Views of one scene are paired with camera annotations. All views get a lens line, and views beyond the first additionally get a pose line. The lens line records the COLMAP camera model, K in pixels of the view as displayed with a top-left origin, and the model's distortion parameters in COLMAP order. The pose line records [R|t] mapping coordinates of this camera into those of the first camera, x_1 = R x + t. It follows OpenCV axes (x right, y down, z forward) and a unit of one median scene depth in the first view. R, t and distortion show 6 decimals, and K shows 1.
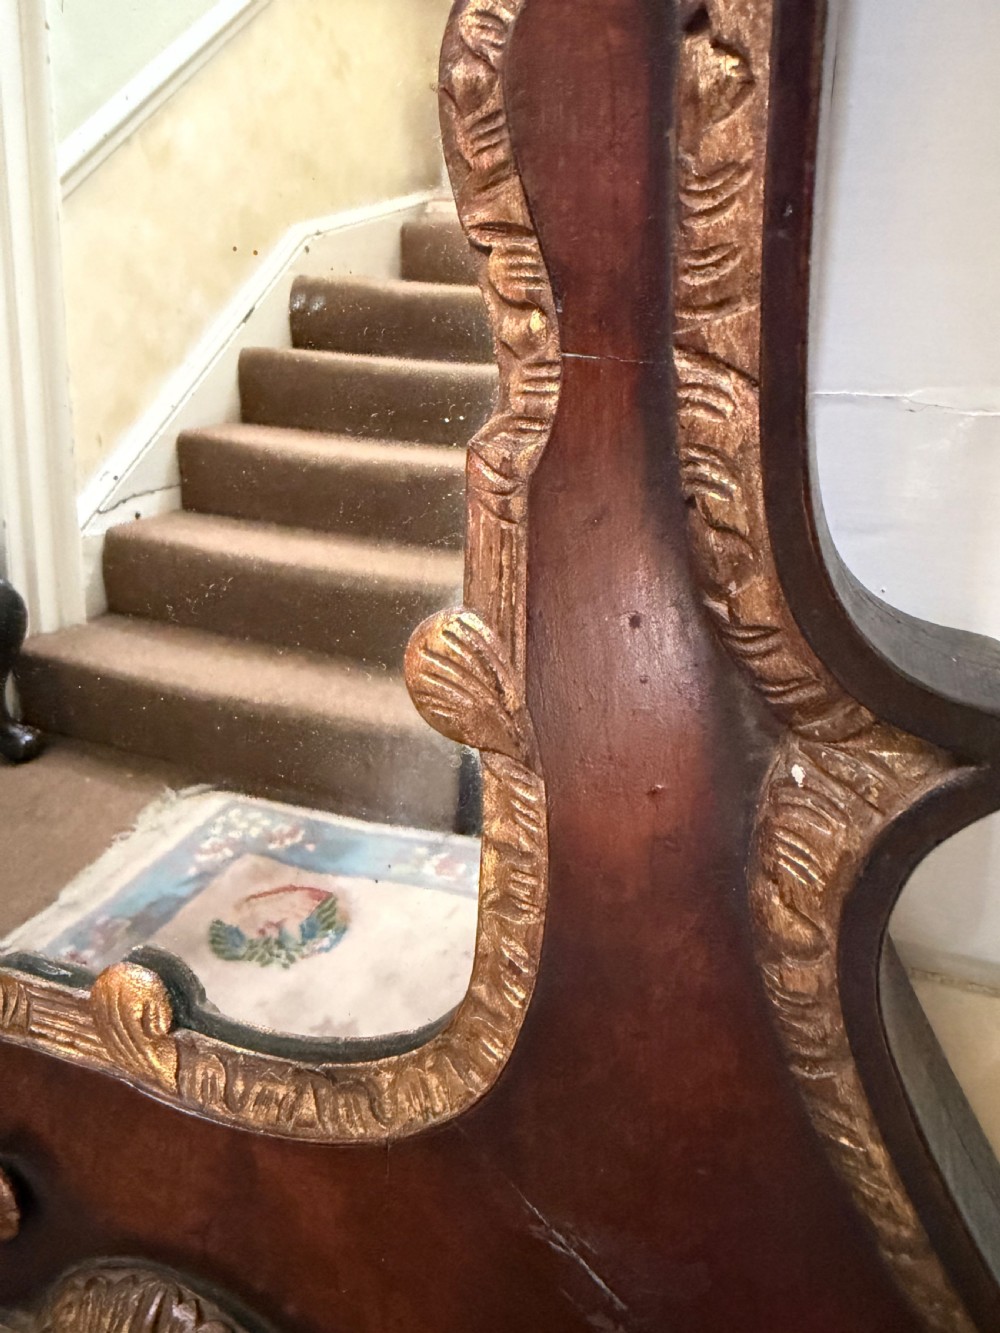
lens RADIAL K [[937.6, 0, 502.1], [0, 937.6, 583.6], [0, 0, 1]] dist [-0.000441, 0.001980]
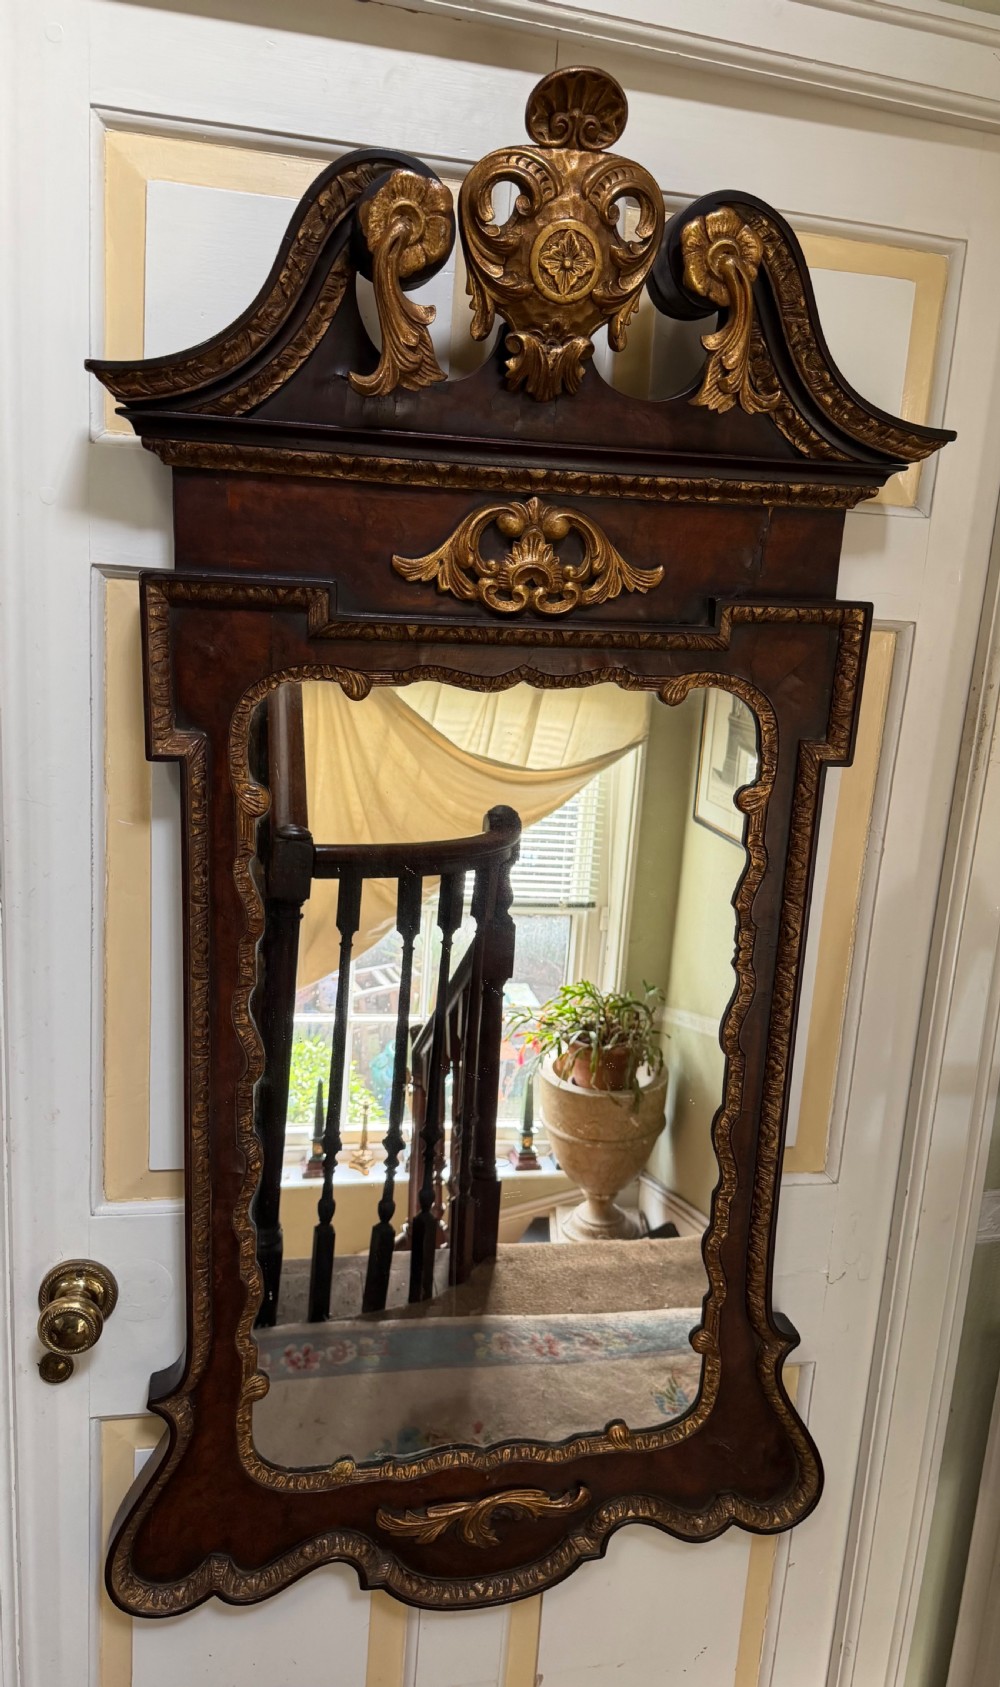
lens RADIAL K [[1211.3, 0, 529.2], [0, 1211.3, 868.9], [0, 0, 1]] dist [0.116380, -0.233957]
pose [[0.845971, -0.112321, 0.521265, -0.480961], [0.103540, 0.993559, 0.046052, -0.341123], [-0.523080, 0.015013, 0.852151, -0.505503]]
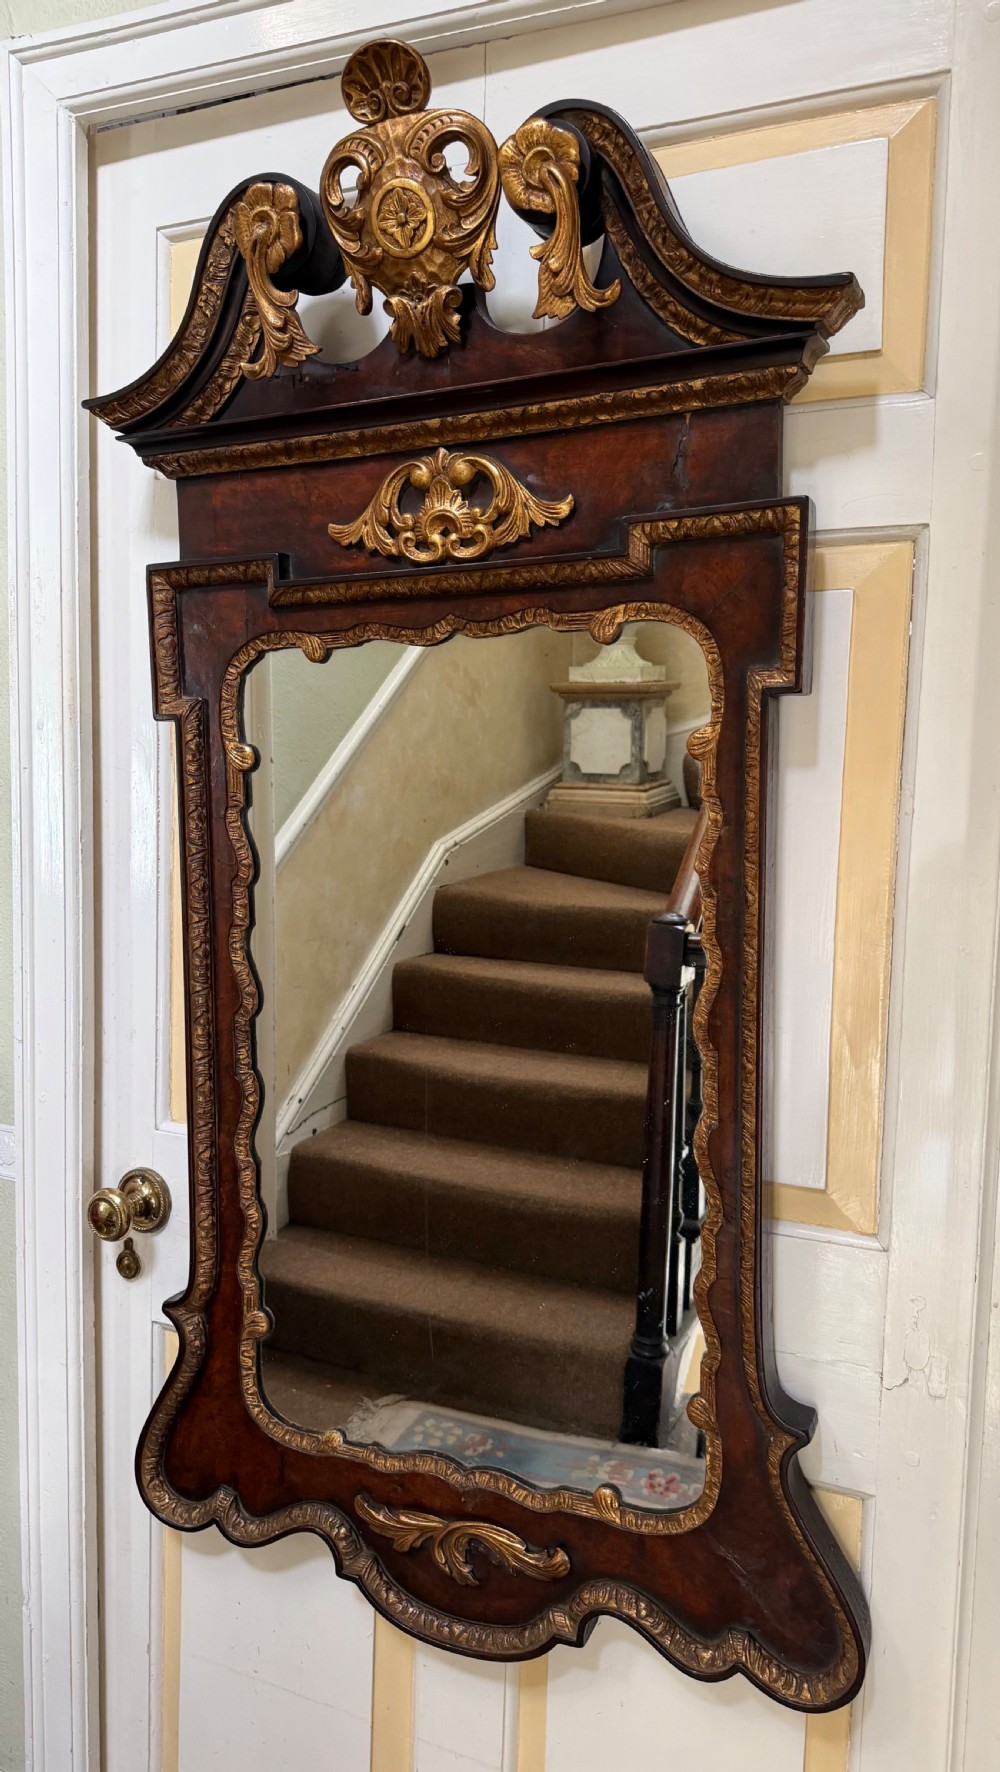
lens RADIAL K [[1239.0, 0, 500.0], [0, 1239.0, 886.0], [0, 0, 1]] dist [0.070870, -0.116471]
pose [[0.996035, -0.033512, -0.082414, -0.046684], [0.020529, 0.987919, -0.153604, -0.165692], [0.086566, 0.151303, 0.984690, -0.594517]]
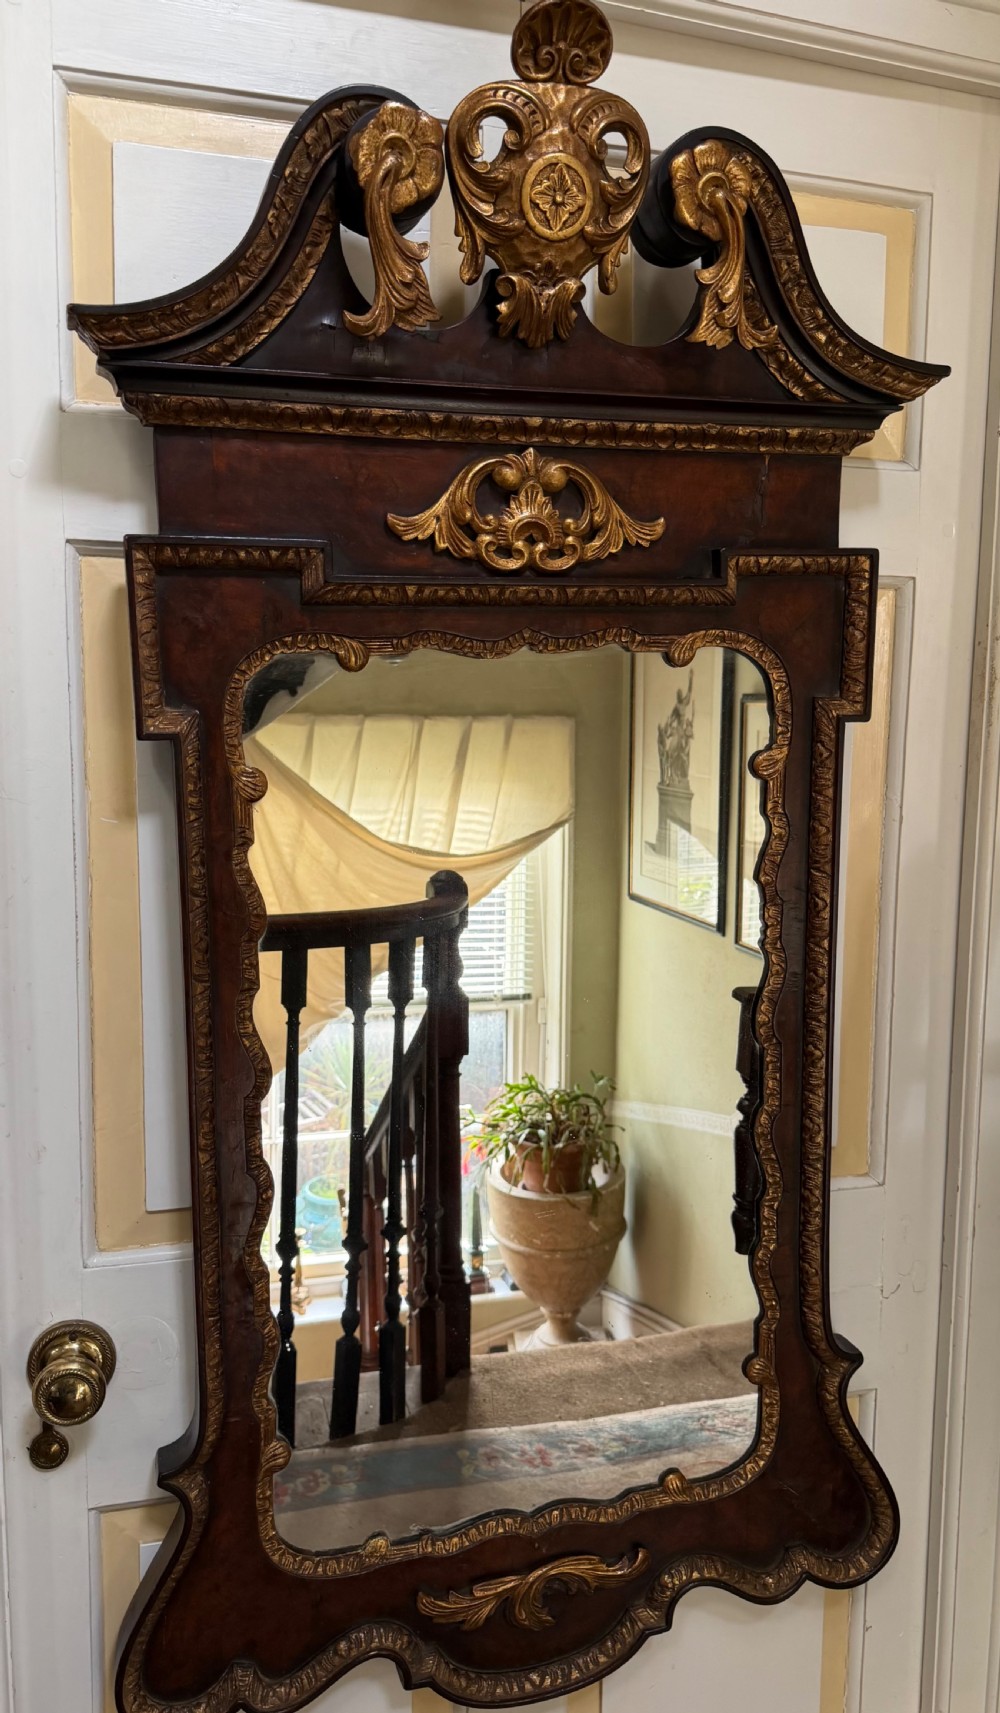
lens RADIAL K [[1280.6, 0, 496.4], [0, 1280.6, 878.1], [0, 0, 1]] dist [0.098201, -0.181733]
pose [[0.808725, -0.120188, 0.575777, -0.535452], [0.173113, 0.984180, -0.037714, -0.271776], [-0.562135, 0.130175, 0.816737, -0.456869]]
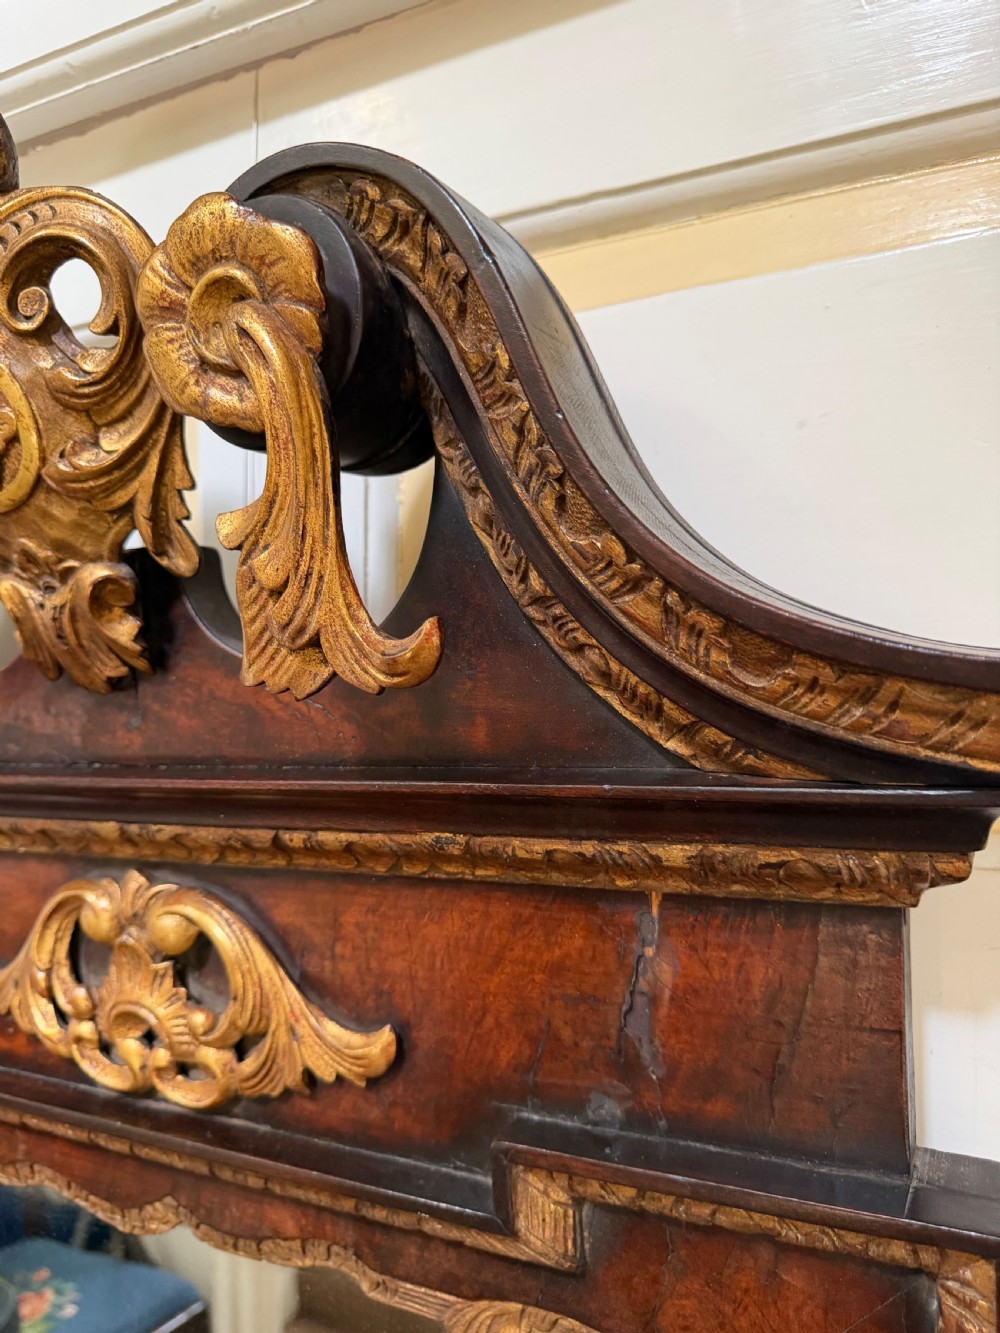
lens RADIAL K [[954.6, 0, 500.0], [0, 954.6, 666.5], [0, 0, 1]] dist [0.086218, -0.164471]
pose [[0.987585, -0.061589, -0.144506, 0.003248], [0.022976, 0.966673, -0.254980, -0.488707], [0.155394, 0.248494, 0.956088, -0.200366]]
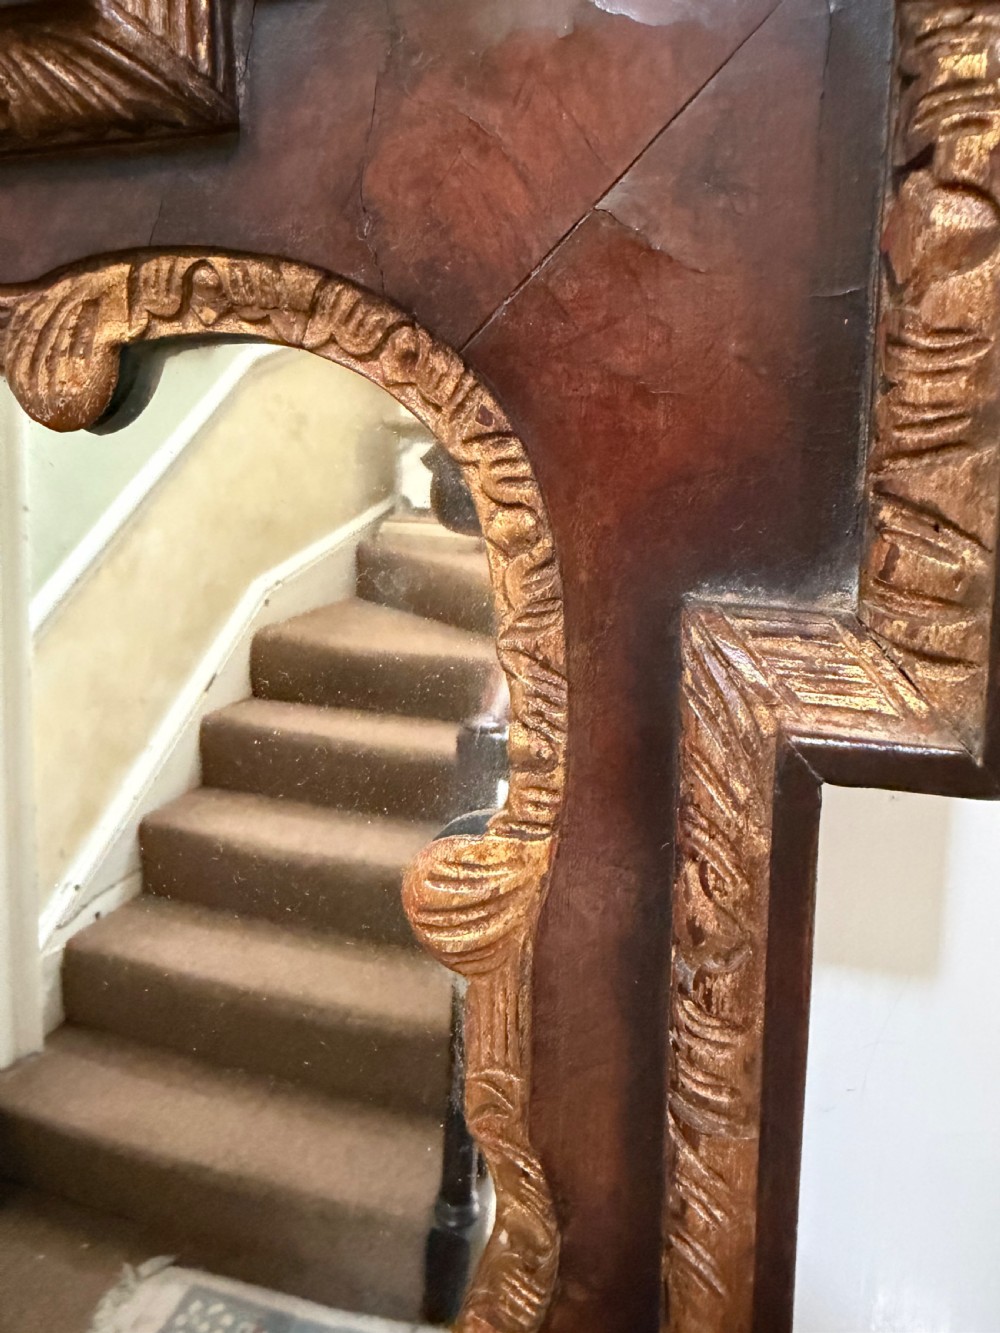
lens RADIAL K [[937.6, 0, 502.1], [0, 937.6, 583.6], [0, 0, 1]] dist [-0.000441, 0.001980]
pose [[0.998537, -0.026192, 0.047305, 0.007316], [0.032005, 0.991435, -0.126618, -0.357402], [-0.043583, 0.127947, 0.990823, -0.076882]]
